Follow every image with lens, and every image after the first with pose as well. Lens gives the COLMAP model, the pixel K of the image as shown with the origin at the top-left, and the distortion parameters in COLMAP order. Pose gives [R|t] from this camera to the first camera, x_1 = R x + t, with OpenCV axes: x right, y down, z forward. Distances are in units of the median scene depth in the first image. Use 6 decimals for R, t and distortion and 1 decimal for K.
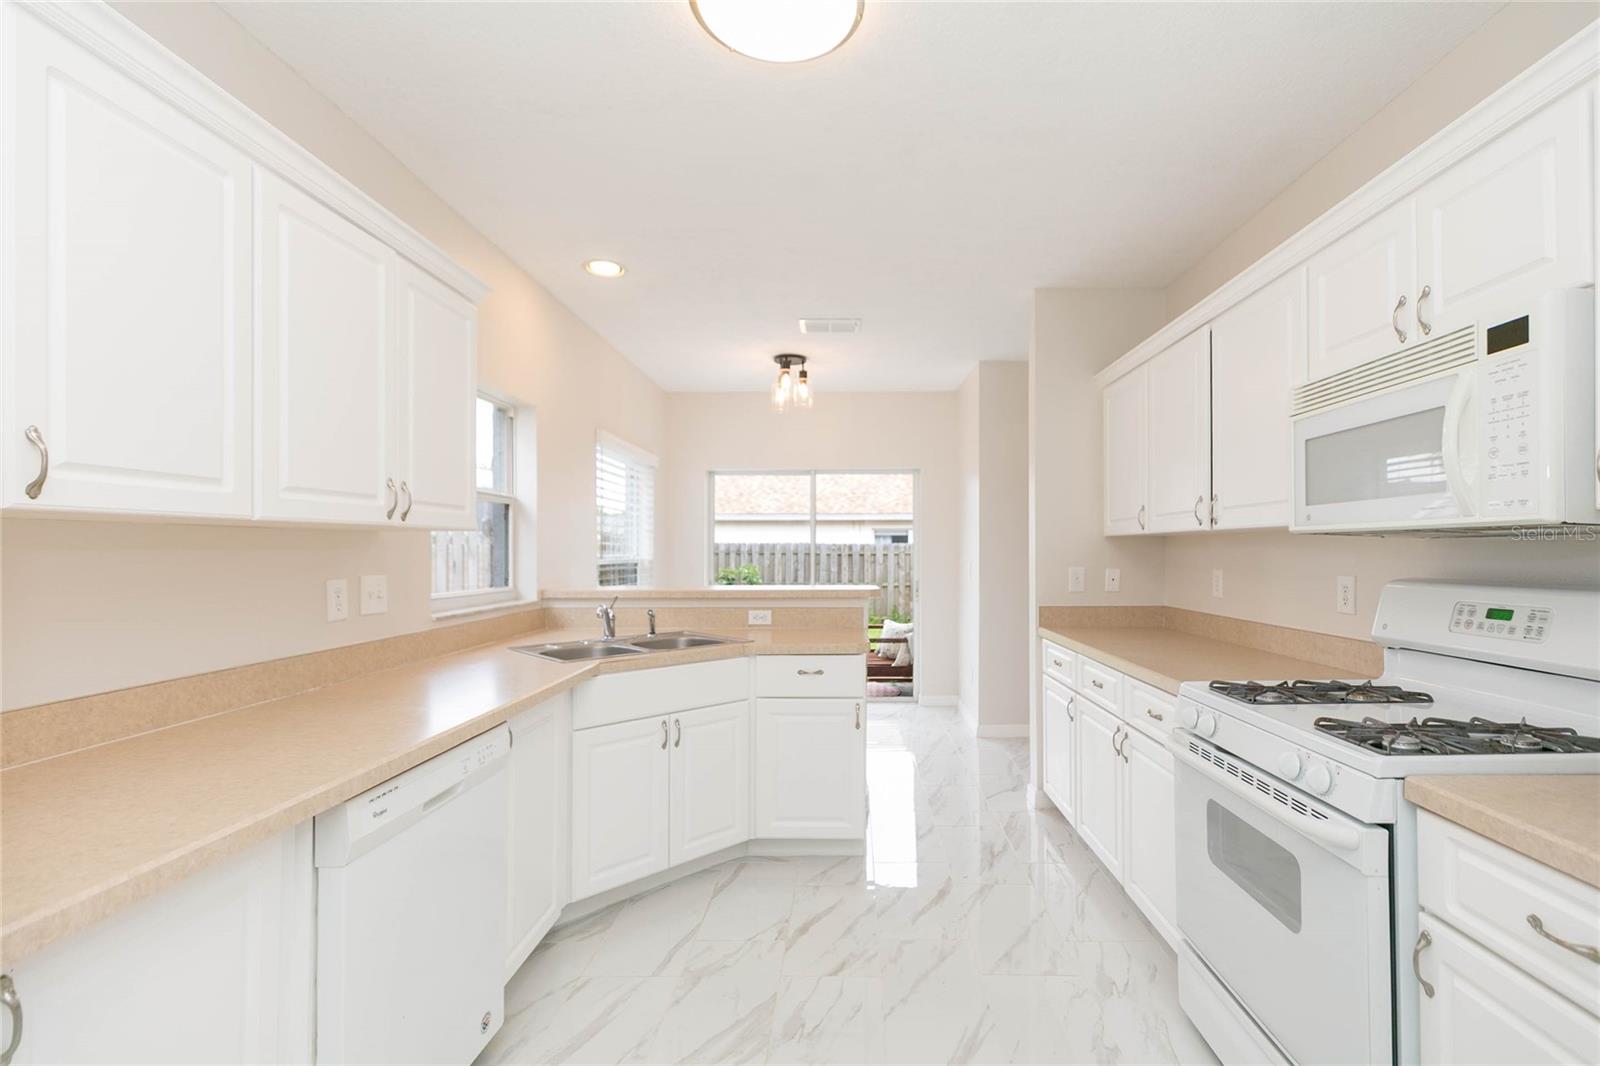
lens RADIAL K [[724.0, 0, 844.1], [0, 724.0, 535.7], [0, 0, 1]] dist [0.006514, -0.002448]
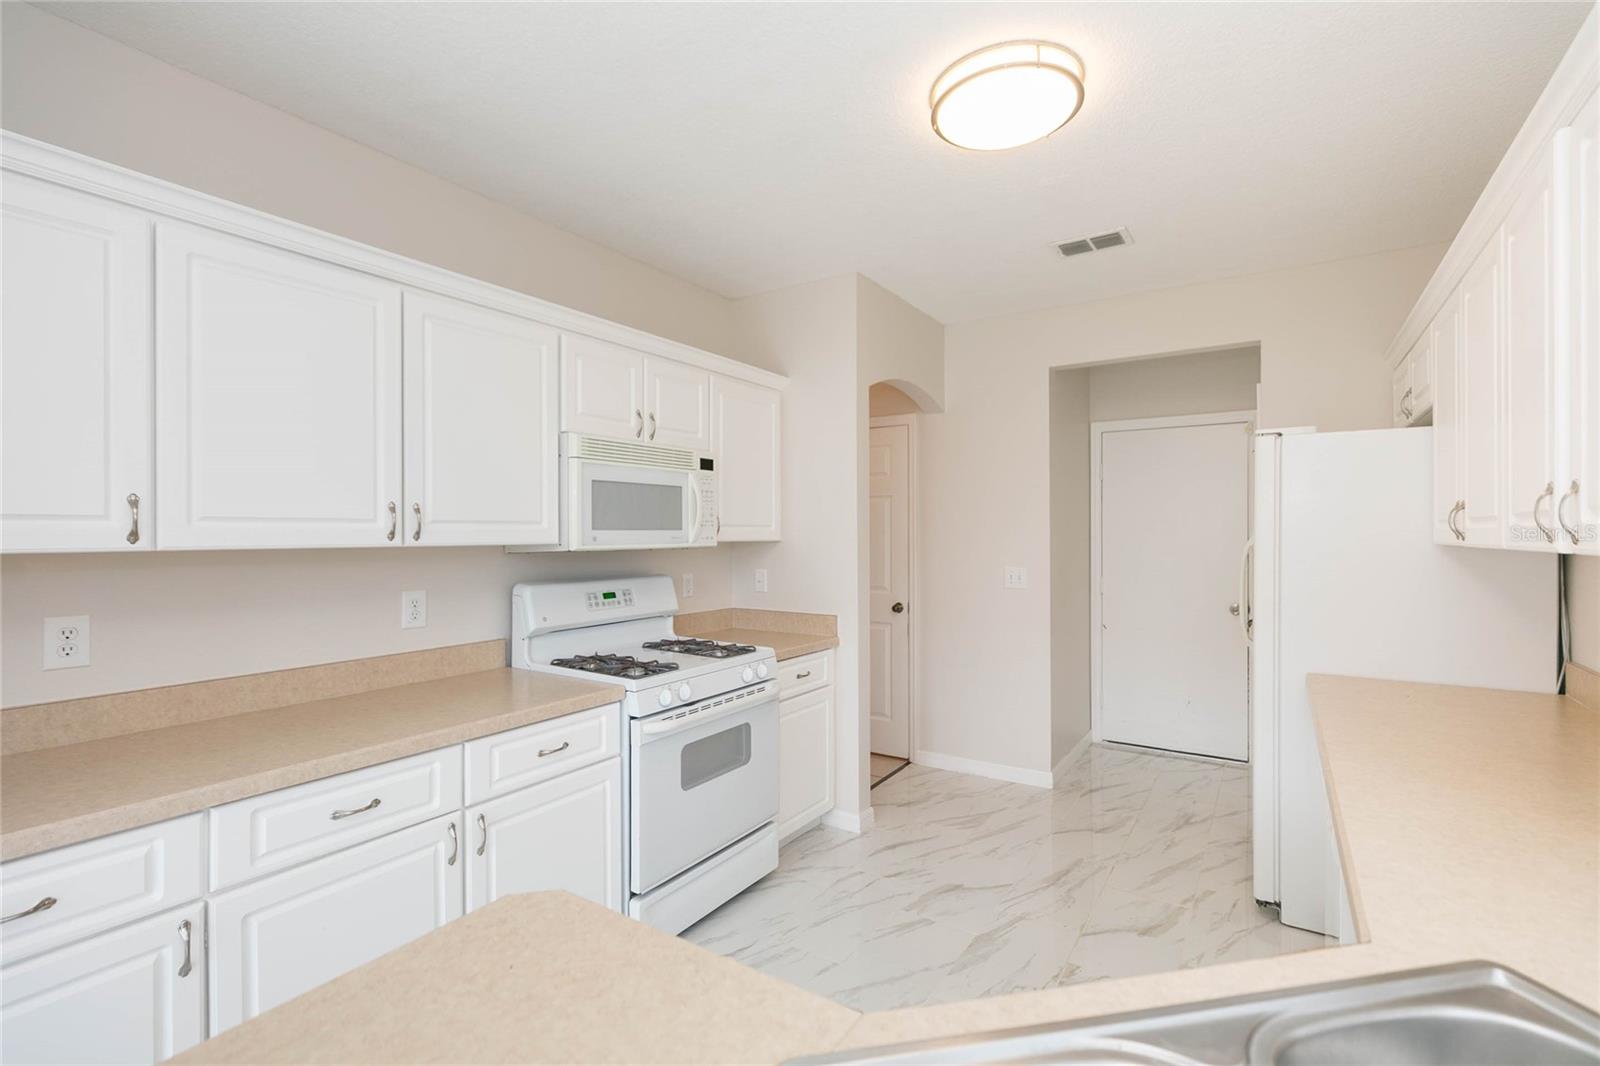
lens RADIAL K [[724.0, 0, 802.2], [0, 724.0, 526.0], [0, 0, 1]] dist [0.006514, -0.002448]
pose [[-0.833854, 0.018694, 0.551668, -0.260068], [0.001754, 0.999511, -0.031219, -0.003824], [-0.551982, -0.025064, -0.833479, 1.201315]]
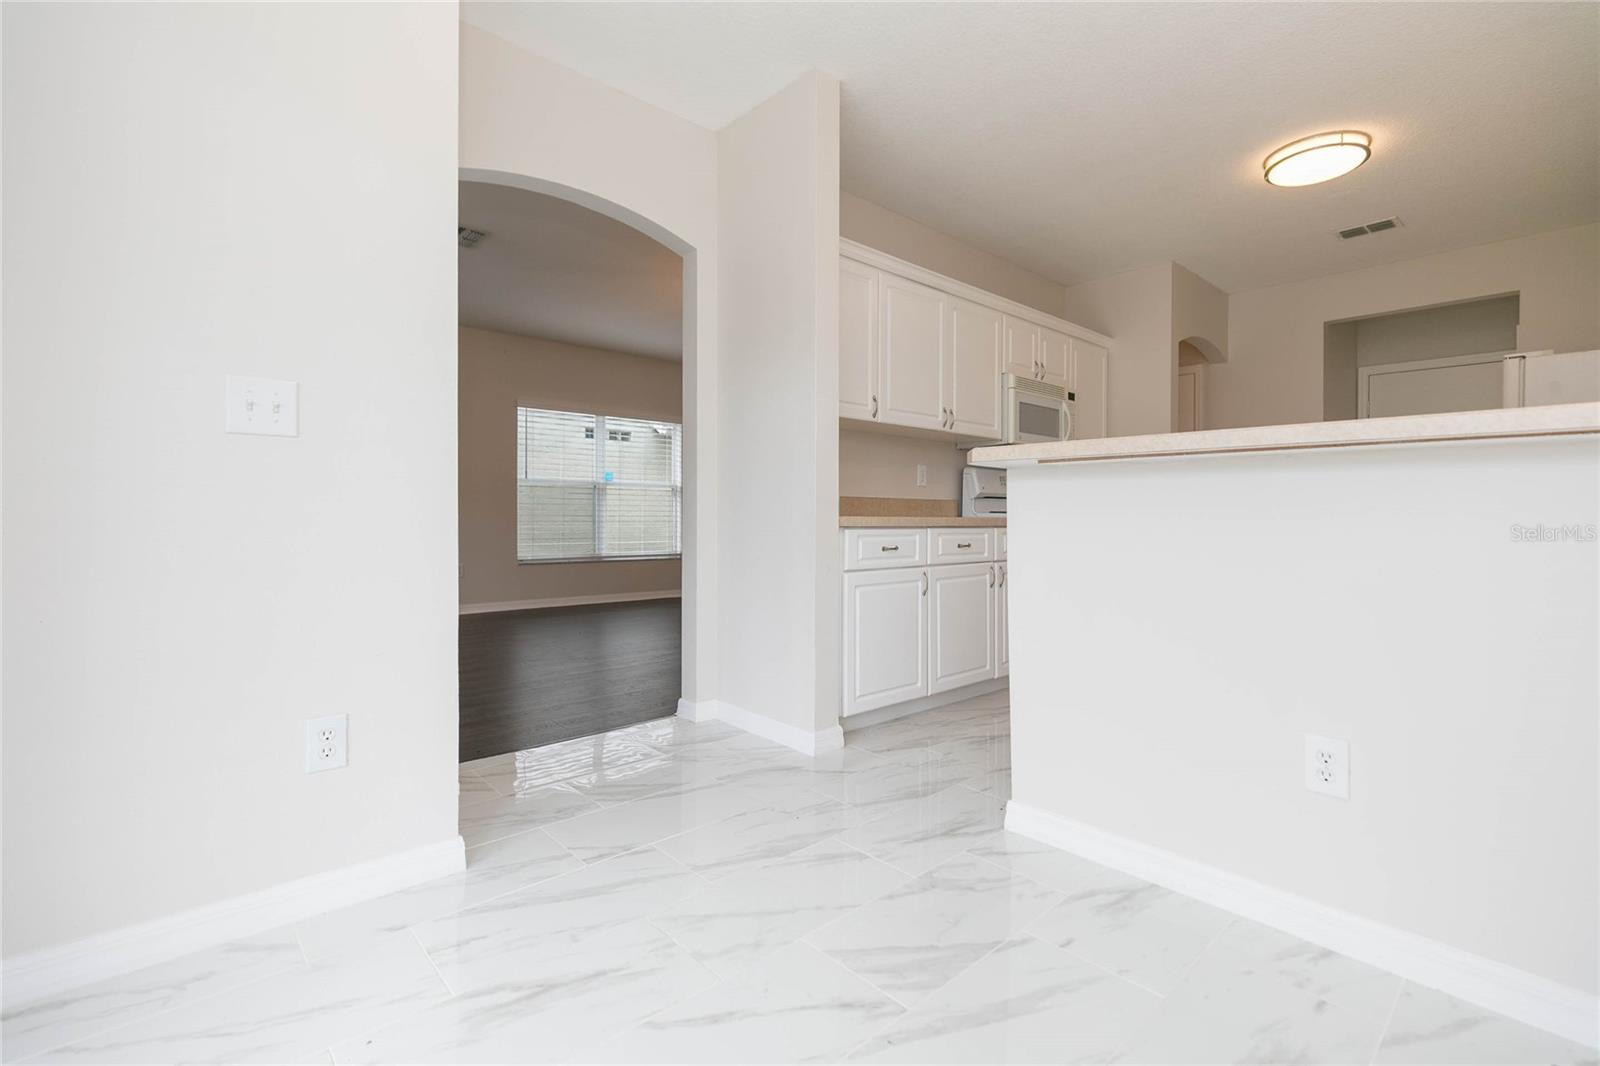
lens RADIAL K [[724.0, 0, 806.0], [0, 724.0, 507.5], [0, 0, 1]] dist [0.006514, -0.002448]
pose [[-0.670236, 0.011345, 0.742062, -0.355254], [-0.015797, 0.999439, -0.029548, 0.168701], [-0.741980, -0.031526, -0.669680, 1.875906]]
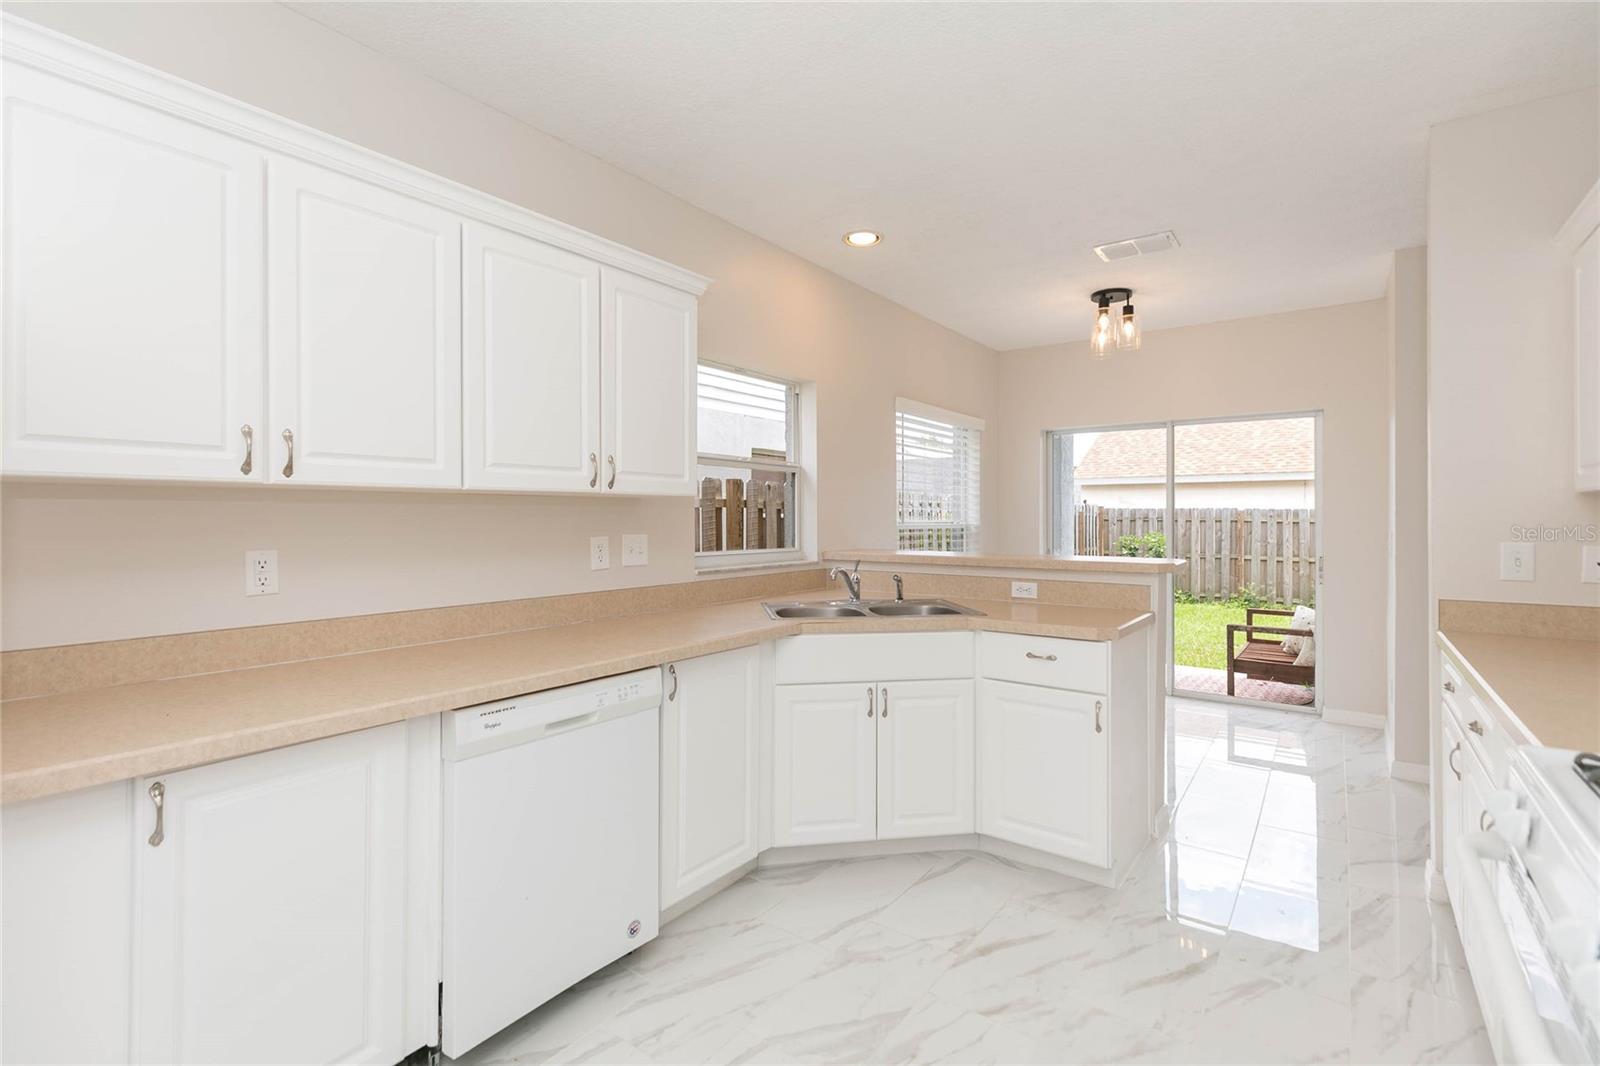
lens RADIAL K [[724.0, 0, 813.8], [0, 724.0, 505.0], [0, 0, 1]] dist [0.006514, -0.002448]
pose [[0.812932, -0.006314, -0.582325, 0.235154], [0.008520, 0.999963, 0.001052, 0.005492], [0.582297, -0.005817, 0.812956, 0.144949]]
